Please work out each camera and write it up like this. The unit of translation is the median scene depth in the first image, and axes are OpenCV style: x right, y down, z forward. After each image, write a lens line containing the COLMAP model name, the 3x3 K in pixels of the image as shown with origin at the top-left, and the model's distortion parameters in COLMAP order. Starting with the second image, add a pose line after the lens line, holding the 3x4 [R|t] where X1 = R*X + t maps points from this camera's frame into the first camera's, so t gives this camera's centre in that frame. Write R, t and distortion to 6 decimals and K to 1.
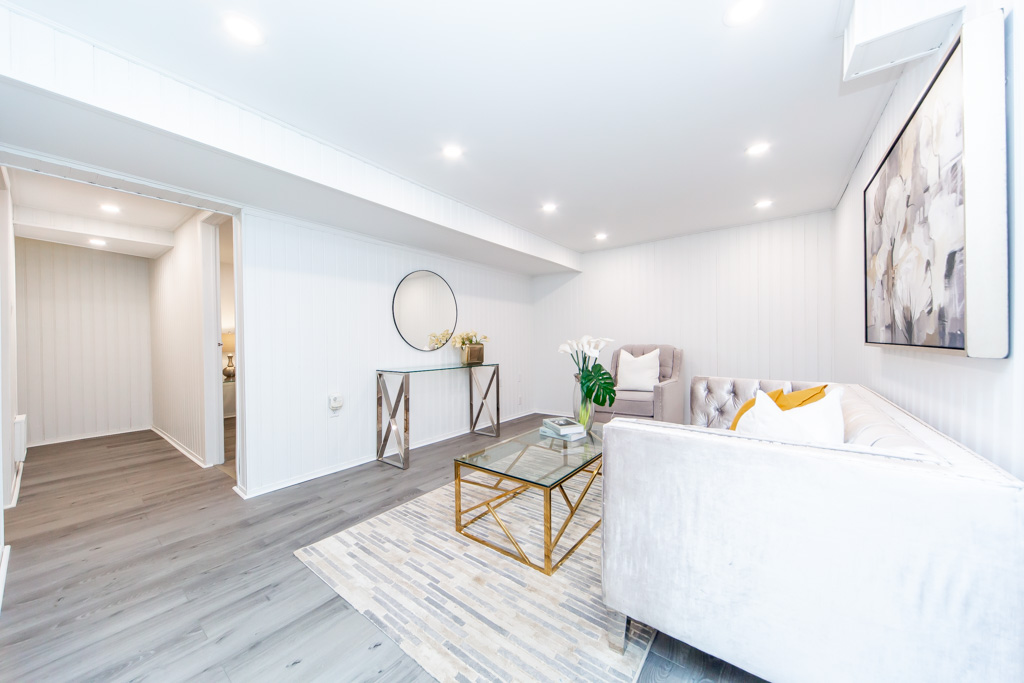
lens RADIAL K [[345.8, 0, 515.1], [0, 345.8, 339.3], [0, 0, 1]] dist [0.000351, 0.000043]
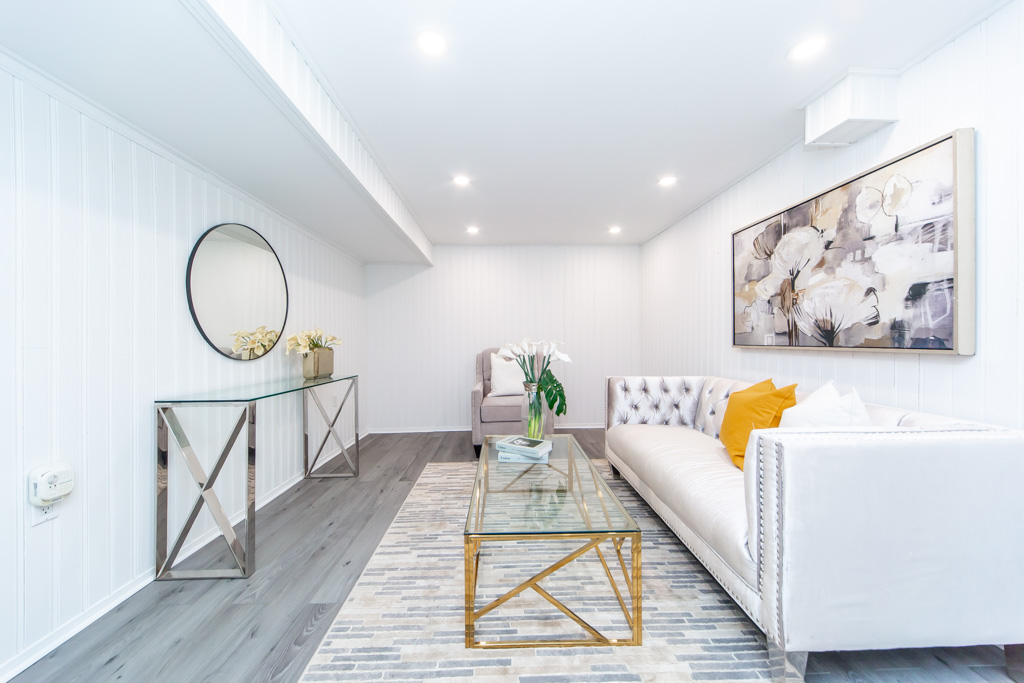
lens RADIAL K [[345.9, 0, 511.1], [0, 345.9, 342.3], [0, 0, 1]] dist [0.001206, 0.000143]
pose [[0.783539, 0.005386, 0.621319, -0.400160], [-0.004479, 0.999985, -0.003020, 0.004363], [-0.621326, -0.000416, 0.783552, 0.370652]]
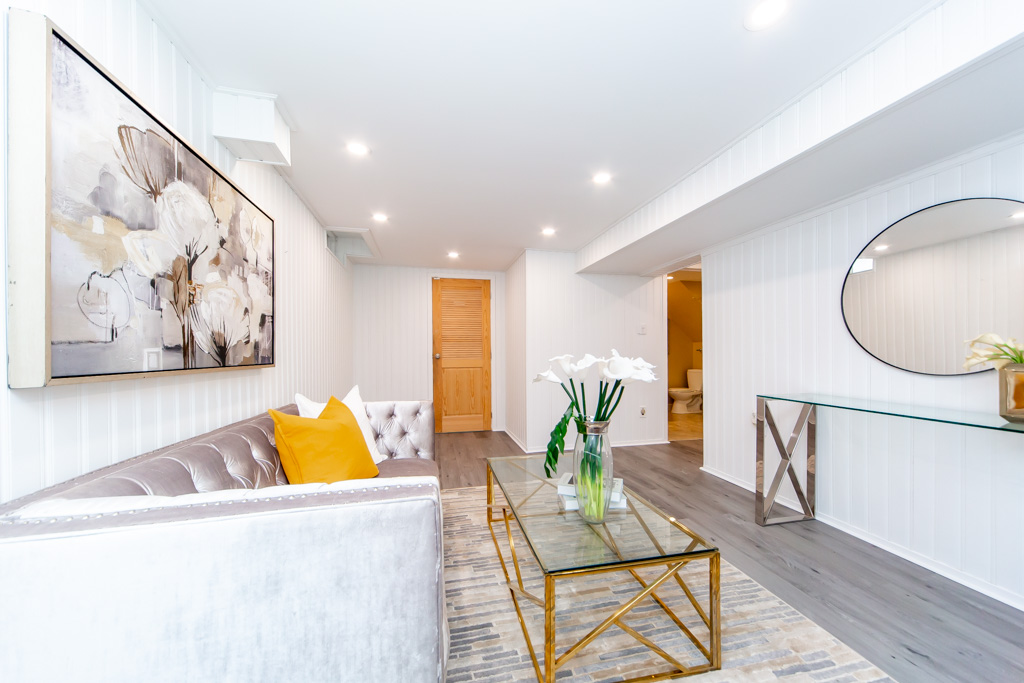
lens RADIAL K [[364.9, 0, 507.2], [0, 364.9, 341.1], [0, 0, 1]] dist [0.000868, -0.000026]
pose [[-0.655675, -0.005931, -0.755020, 0.762172], [0.016768, 0.999608, -0.022413, -0.013923], [0.754857, -0.027356, -0.655319, 1.334877]]
